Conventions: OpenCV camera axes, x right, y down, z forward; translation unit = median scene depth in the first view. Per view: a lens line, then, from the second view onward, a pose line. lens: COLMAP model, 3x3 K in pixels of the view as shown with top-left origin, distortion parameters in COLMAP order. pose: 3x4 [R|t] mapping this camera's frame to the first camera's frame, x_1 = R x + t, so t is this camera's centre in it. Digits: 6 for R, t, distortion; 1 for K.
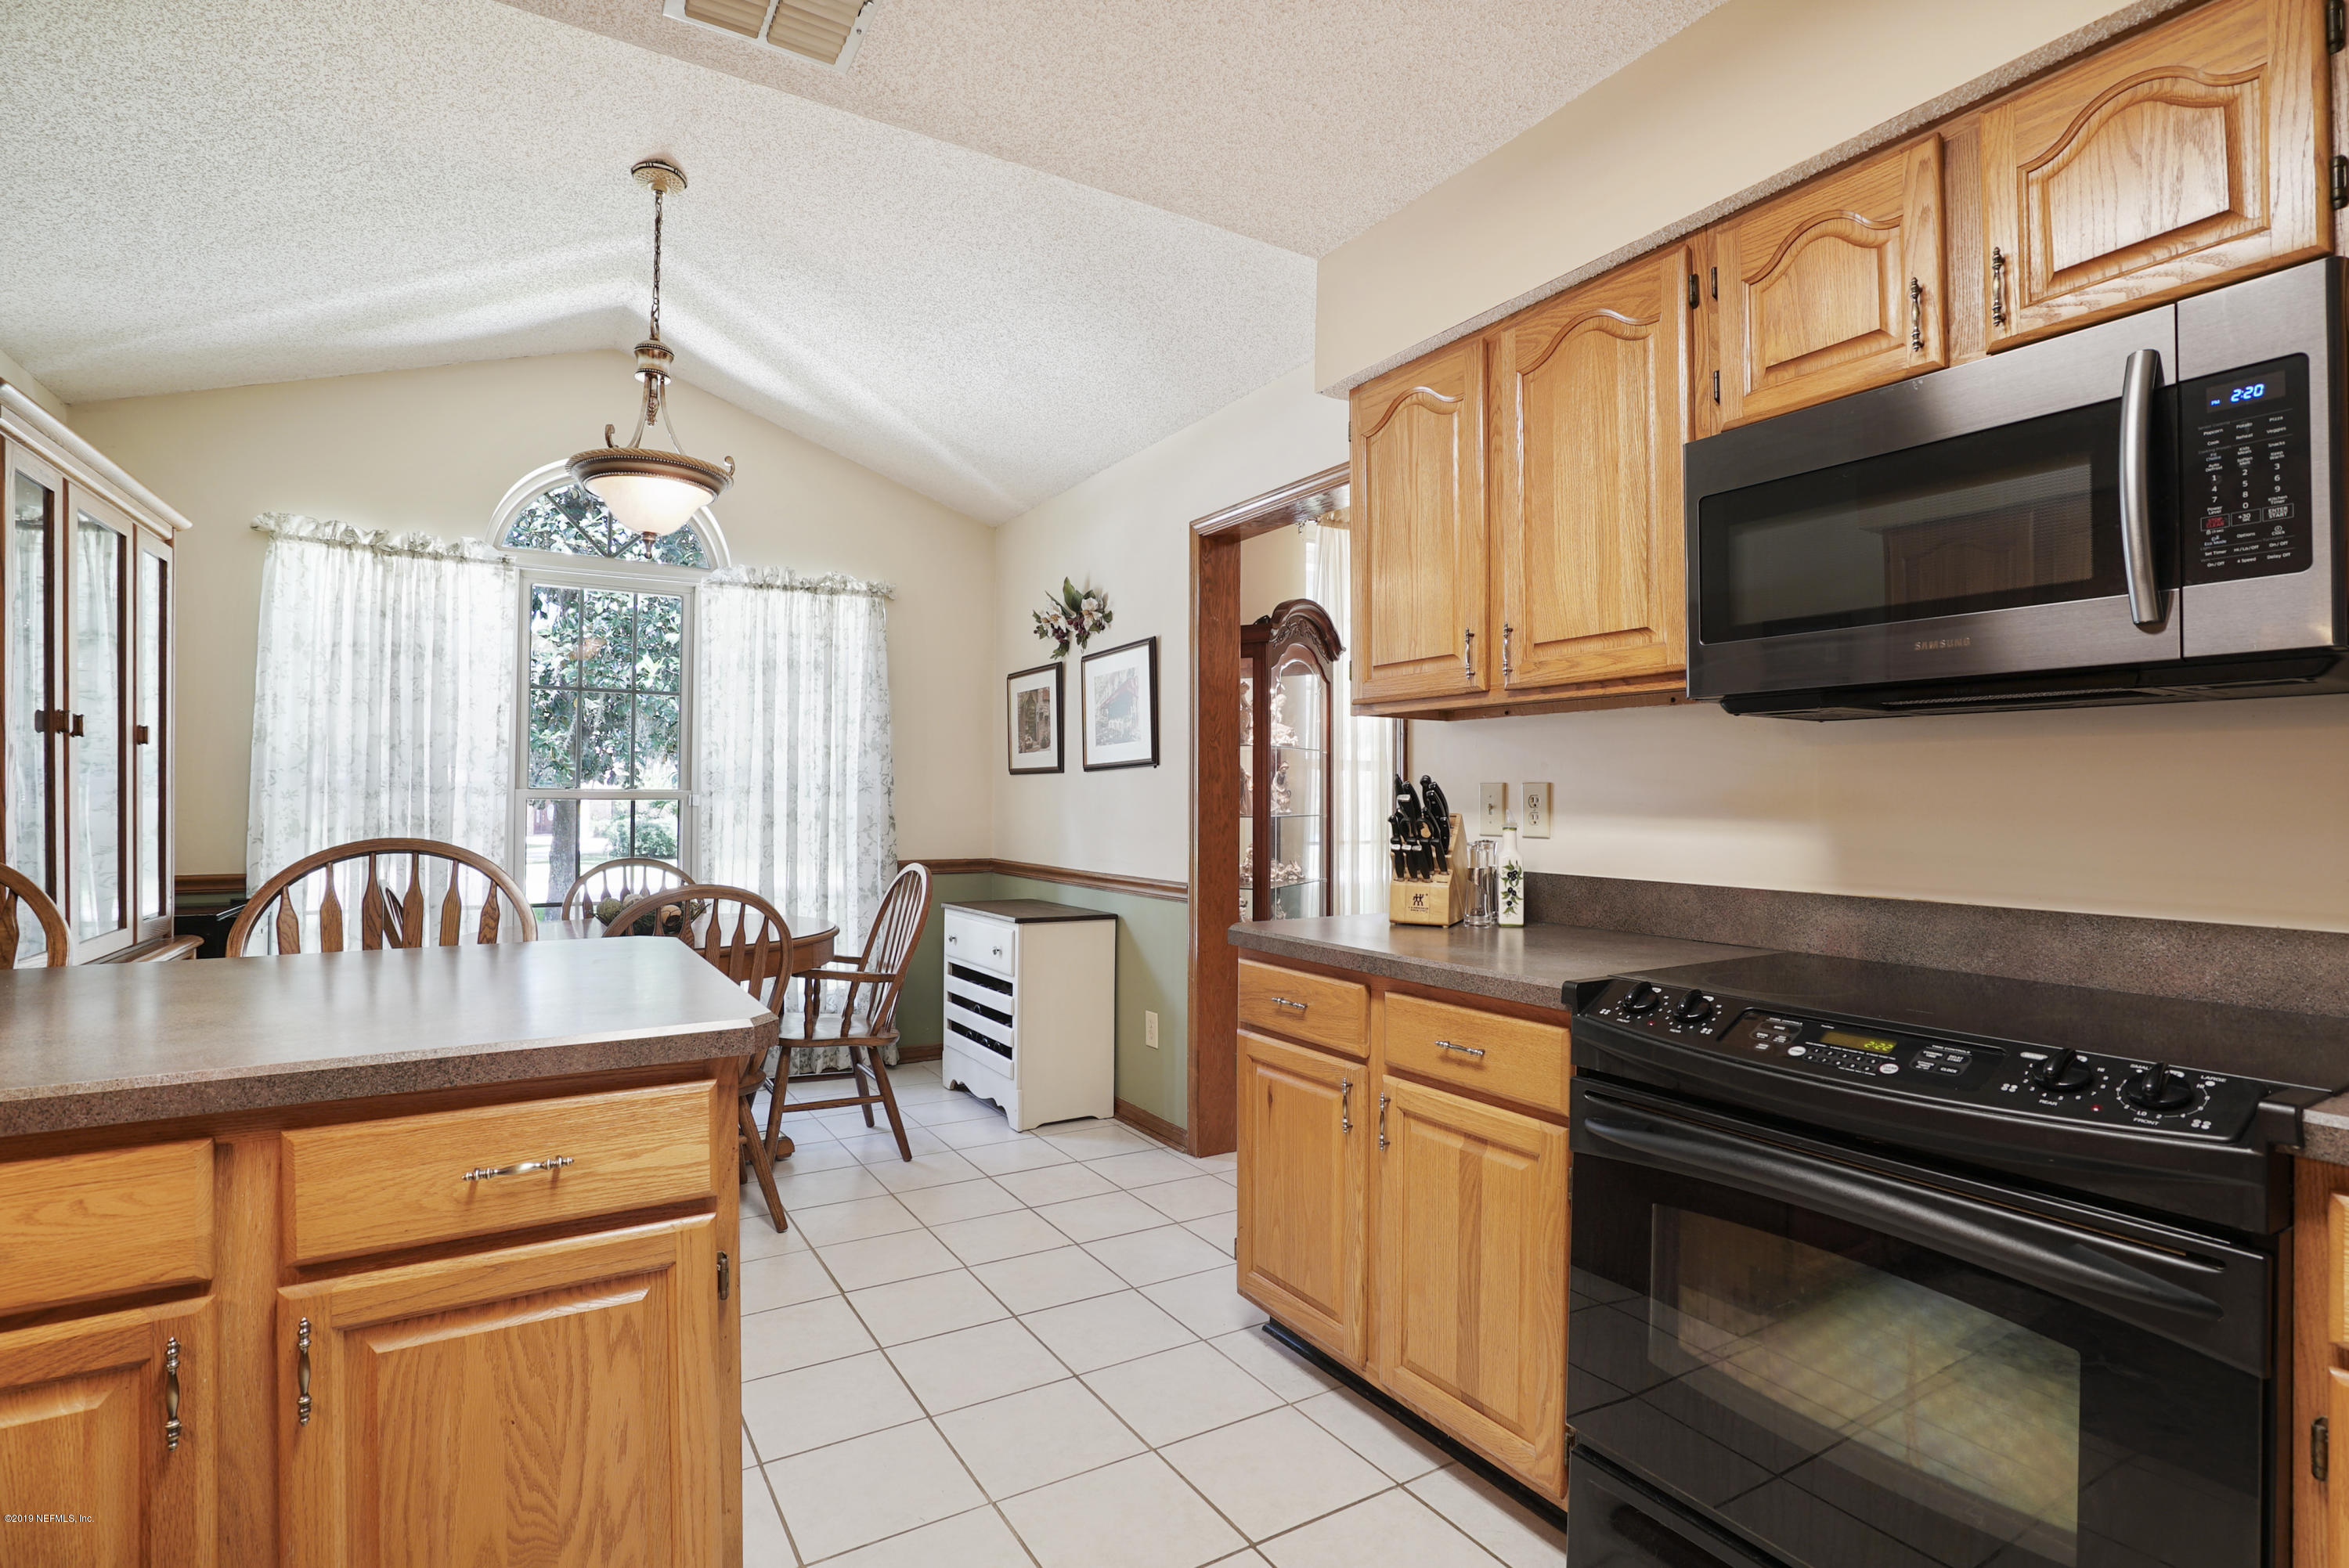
lens RADIAL K [[1104.2, 0, 1165.0], [0, 1104.2, 810.6], [0, 0, 1]] dist [-0.061377, 0.022562]
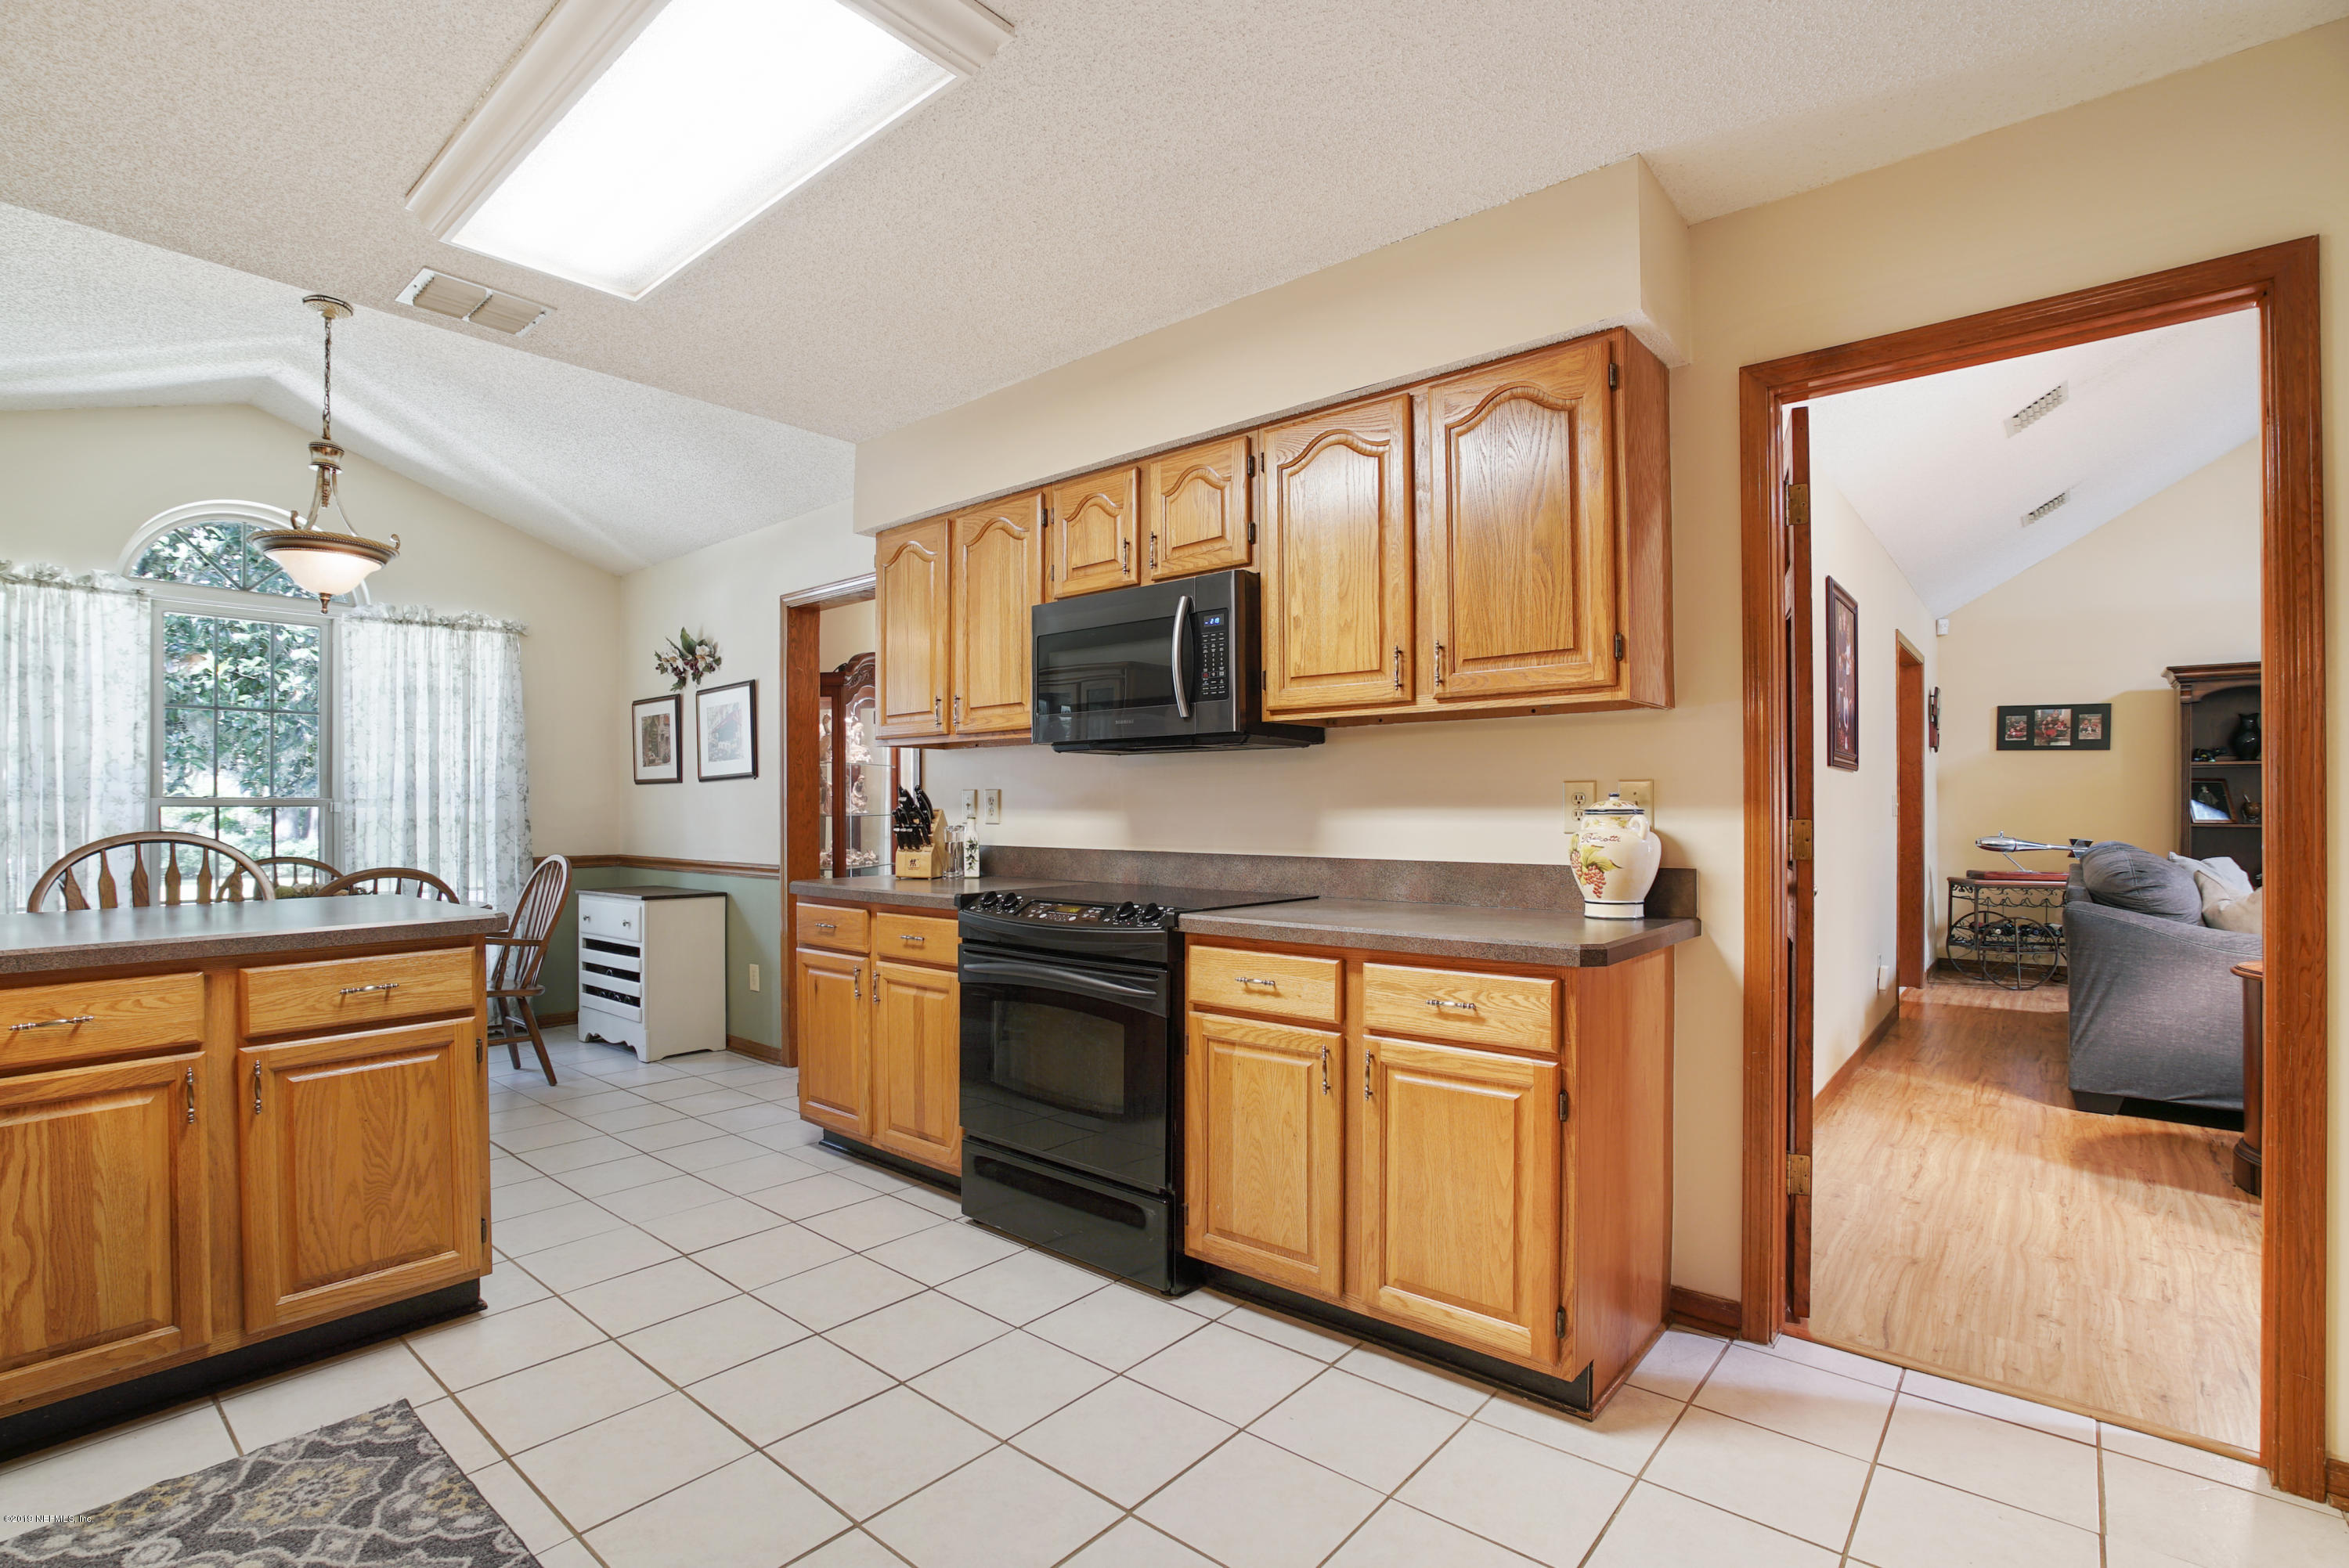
lens RADIAL K [[1075.1, 0, 1150.9], [0, 1075.1, 816.9], [0, 0, 1]] dist [-0.052108, 0.022492]
pose [[0.951115, -0.009897, 0.308679, 0.072447], [0.010135, 0.999948, 0.000831, 0.015401], [-0.308672, 0.002338, 0.951166, -0.559082]]
